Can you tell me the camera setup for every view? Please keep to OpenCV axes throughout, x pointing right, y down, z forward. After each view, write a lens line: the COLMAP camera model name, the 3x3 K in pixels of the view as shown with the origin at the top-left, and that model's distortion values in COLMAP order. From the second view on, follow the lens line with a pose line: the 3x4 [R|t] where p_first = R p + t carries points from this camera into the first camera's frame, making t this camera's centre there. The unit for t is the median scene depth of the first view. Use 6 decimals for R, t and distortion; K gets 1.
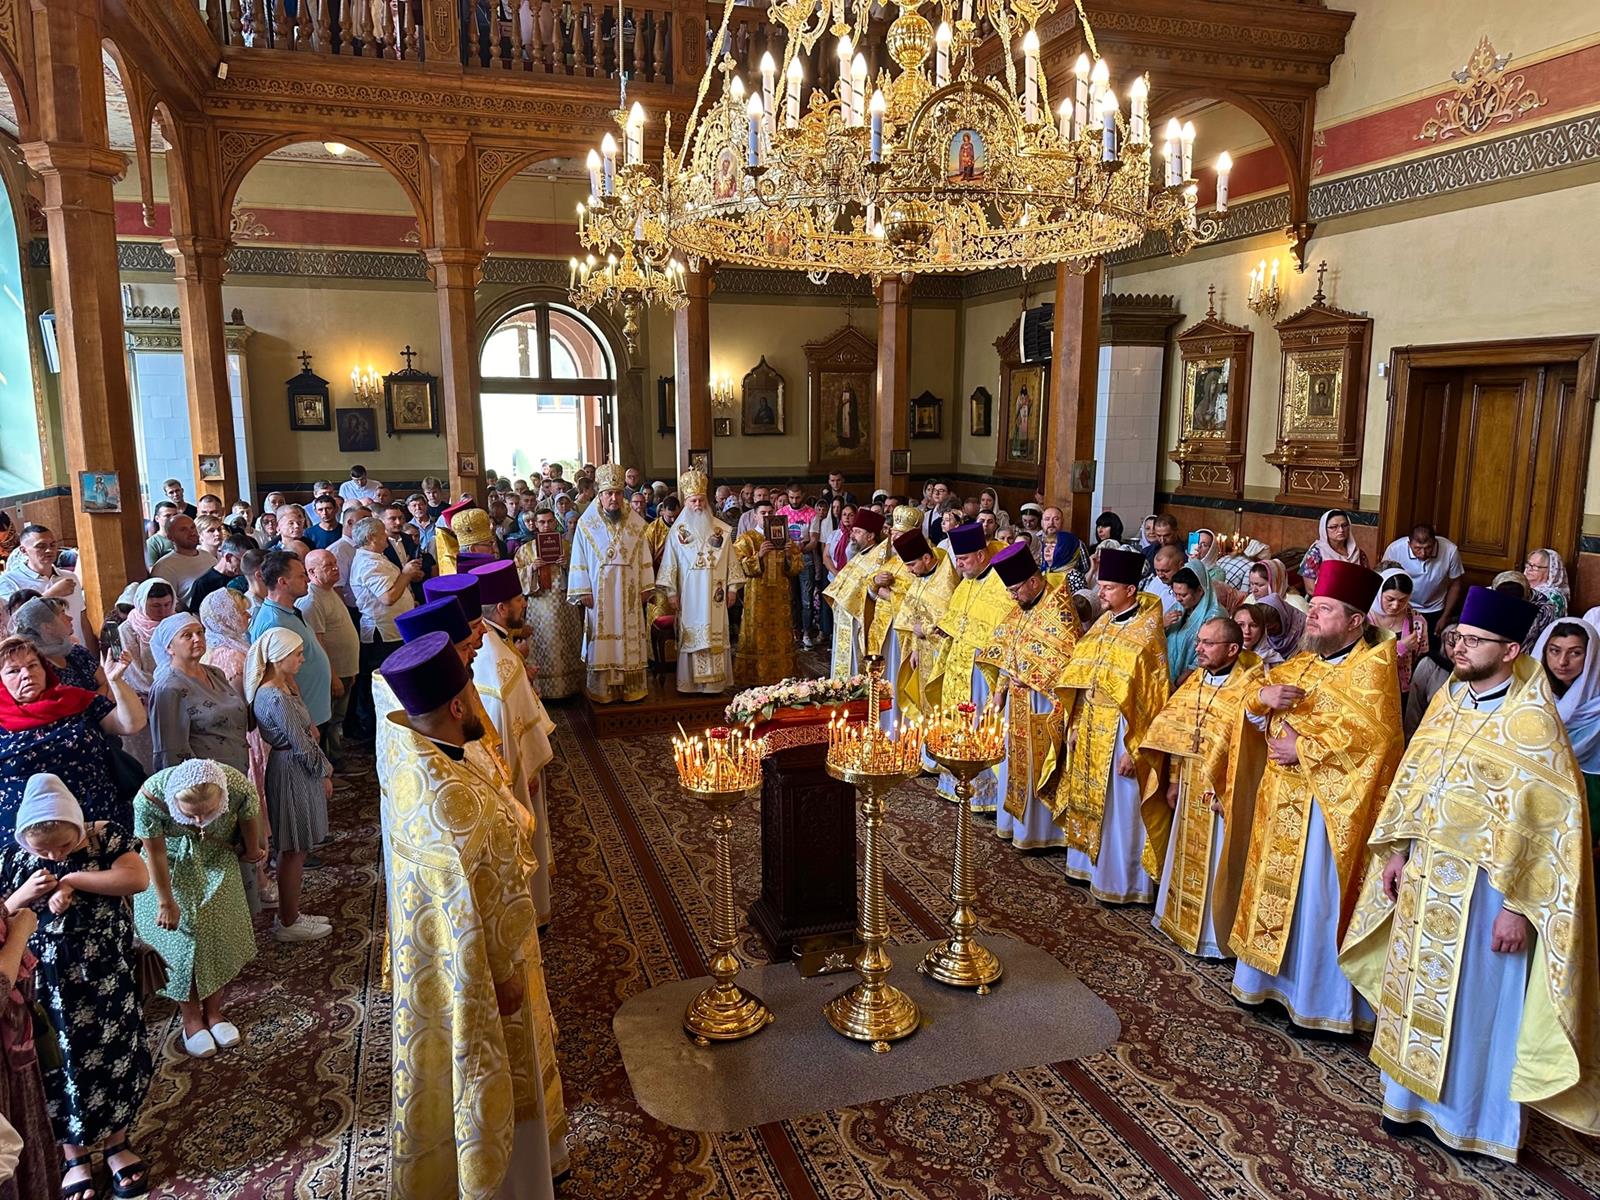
lens RADIAL K [[1136.4, 0, 797.2], [0, 1136.4, 611.2], [0, 0, 1]] dist [0.034662, -0.031637]
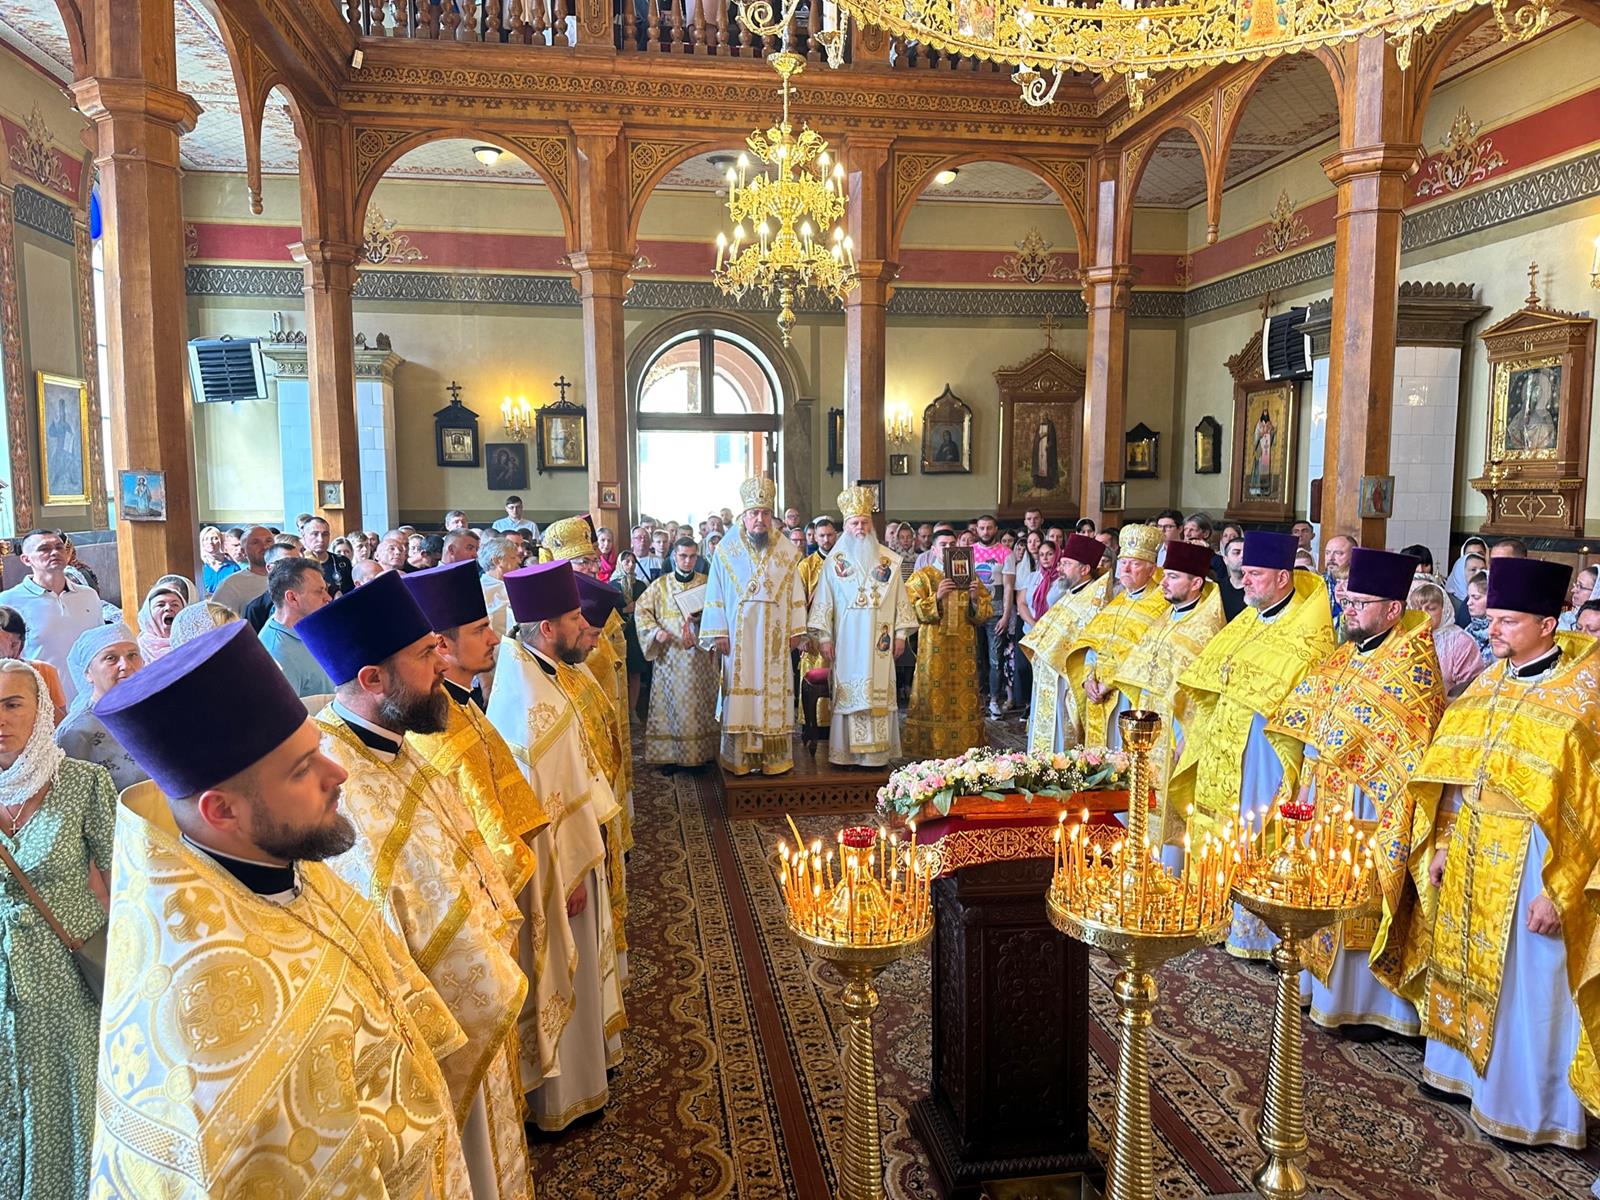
lens RADIAL K [[1136.4, 0, 803.4], [0, 1136.4, 606.9], [0, 0, 1]] dist [0.034662, -0.031637]
pose [[0.987969, 0.016831, -0.153735, -0.003870], [-0.027255, 0.997450, -0.065954, 0.012776], [0.152233, 0.069350, 0.985908, 0.181417]]
